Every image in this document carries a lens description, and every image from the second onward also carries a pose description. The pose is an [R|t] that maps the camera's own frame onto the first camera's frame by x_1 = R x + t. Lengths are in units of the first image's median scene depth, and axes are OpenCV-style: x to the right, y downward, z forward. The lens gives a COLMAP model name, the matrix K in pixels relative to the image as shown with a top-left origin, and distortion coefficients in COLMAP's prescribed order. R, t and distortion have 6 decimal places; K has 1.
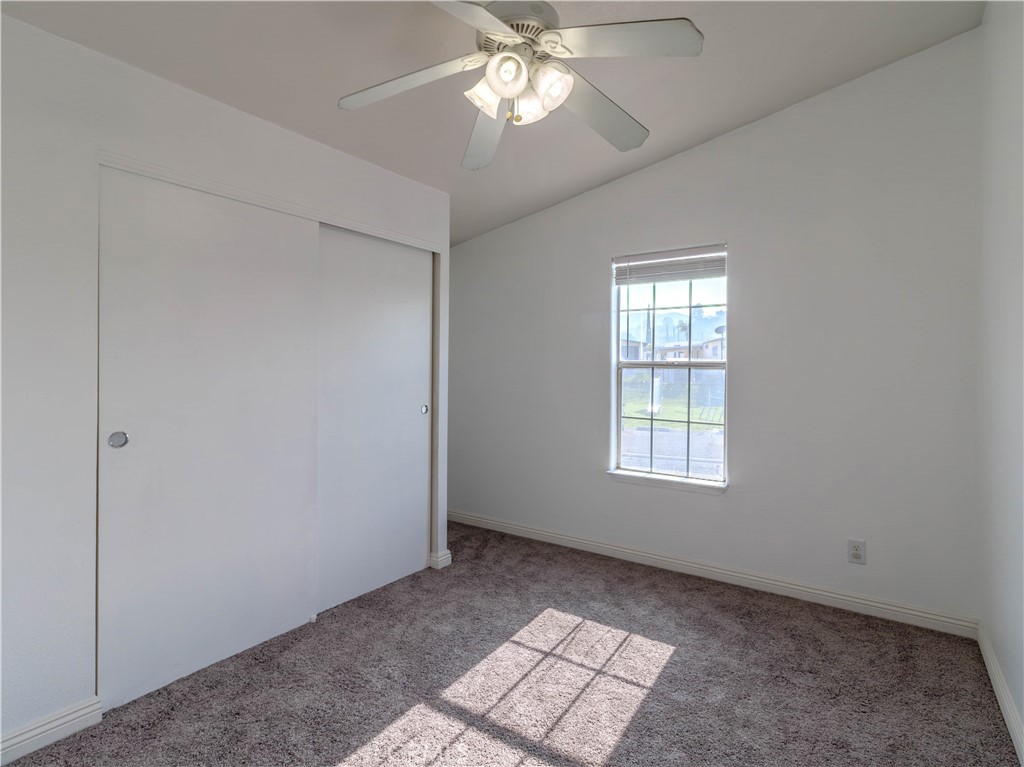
lens RADIAL K [[540.7, 0, 513.2], [0, 540.7, 368.2], [0, 0, 1]] dist [0.006940, 0.001140]
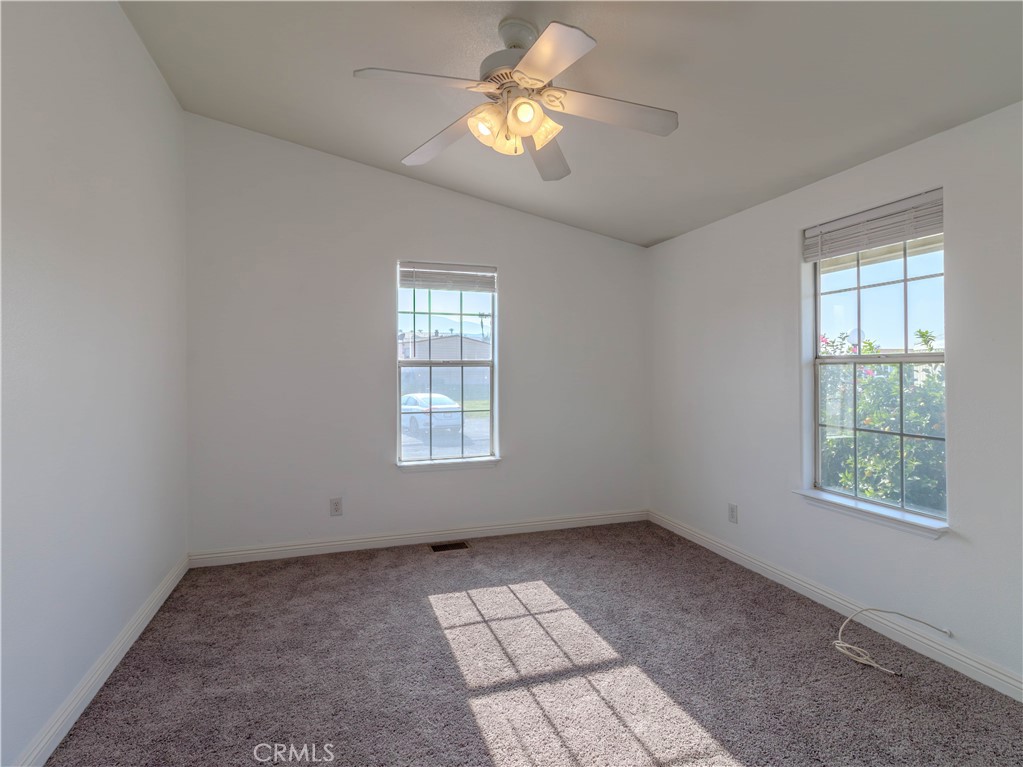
lens RADIAL K [[540.1, 0, 512.7], [0, 540.1, 368.2], [0, 0, 1]] dist [0.006940, 0.001140]
pose [[0.596228, -0.002159, 0.802812, -0.569985], [0.000436, 0.999997, 0.002365, 0.003259], [-0.802815, -0.001060, 0.596227, 0.211134]]
